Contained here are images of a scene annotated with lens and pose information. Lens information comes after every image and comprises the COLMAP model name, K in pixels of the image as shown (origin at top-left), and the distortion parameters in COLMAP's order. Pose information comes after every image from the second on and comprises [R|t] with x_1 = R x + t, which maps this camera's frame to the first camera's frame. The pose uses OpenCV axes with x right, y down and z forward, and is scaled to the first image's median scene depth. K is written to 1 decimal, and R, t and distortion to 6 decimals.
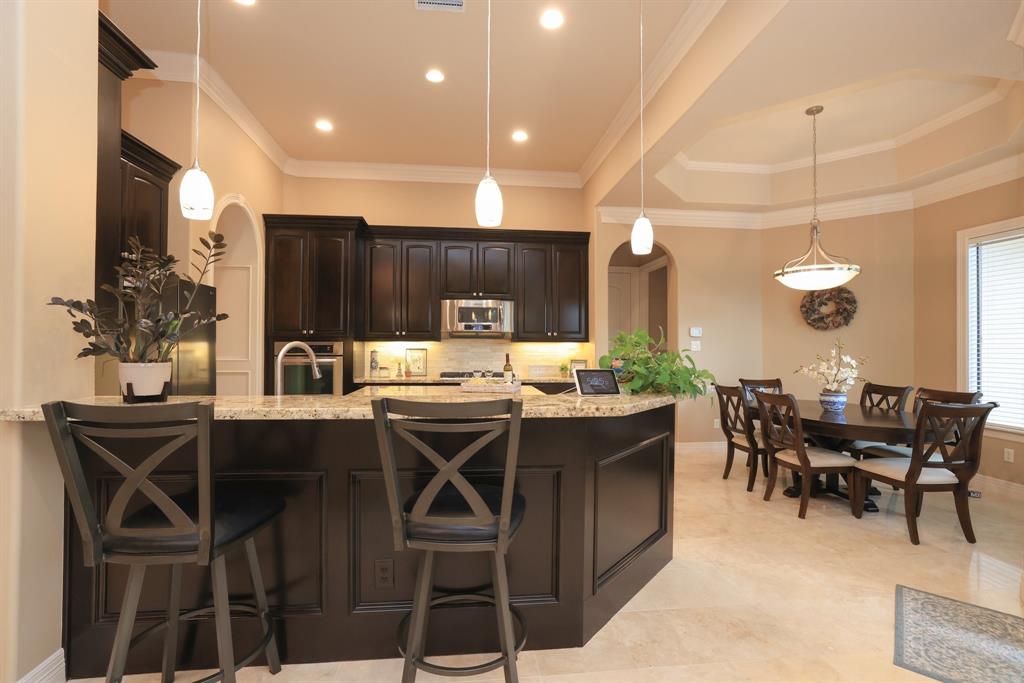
lens RADIAL K [[469.1, 0, 507.7], [0, 469.1, 343.6], [0, 0, 1]] dist [-0.033475, 0.014537]
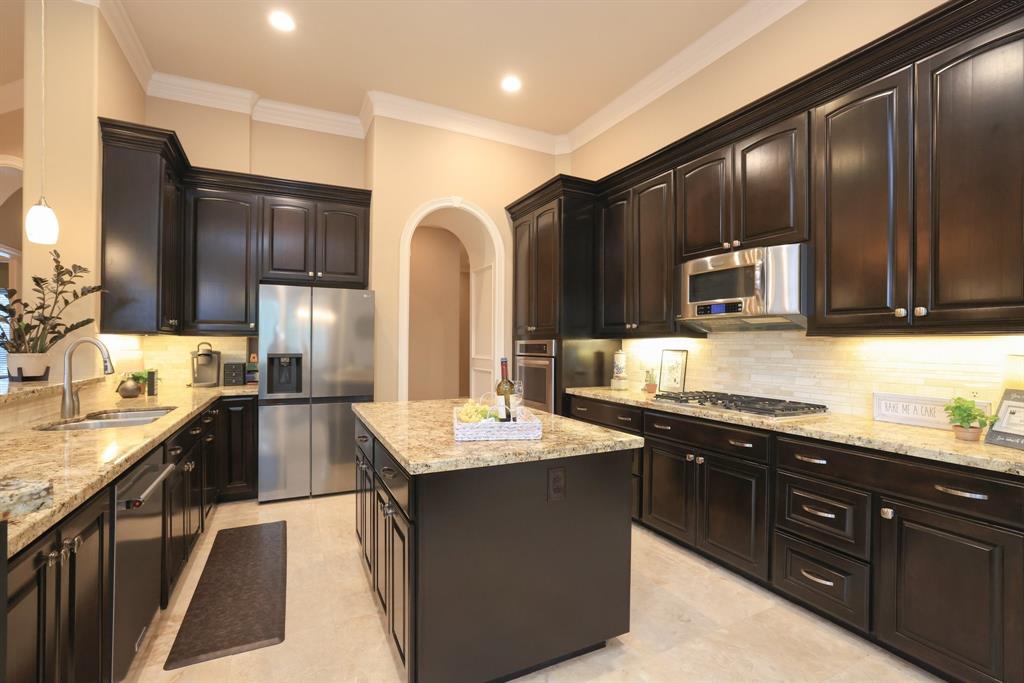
lens RADIAL K [[469.1, 0, 507.7], [0, 469.1, 343.6], [0, 0, 1]] dist [-0.033475, 0.014537]
pose [[0.336556, -0.003308, -0.941658, 0.328092], [-0.000674, 0.999993, -0.003754, 0.005514], [0.941663, 0.001899, 0.336551, 0.591555]]
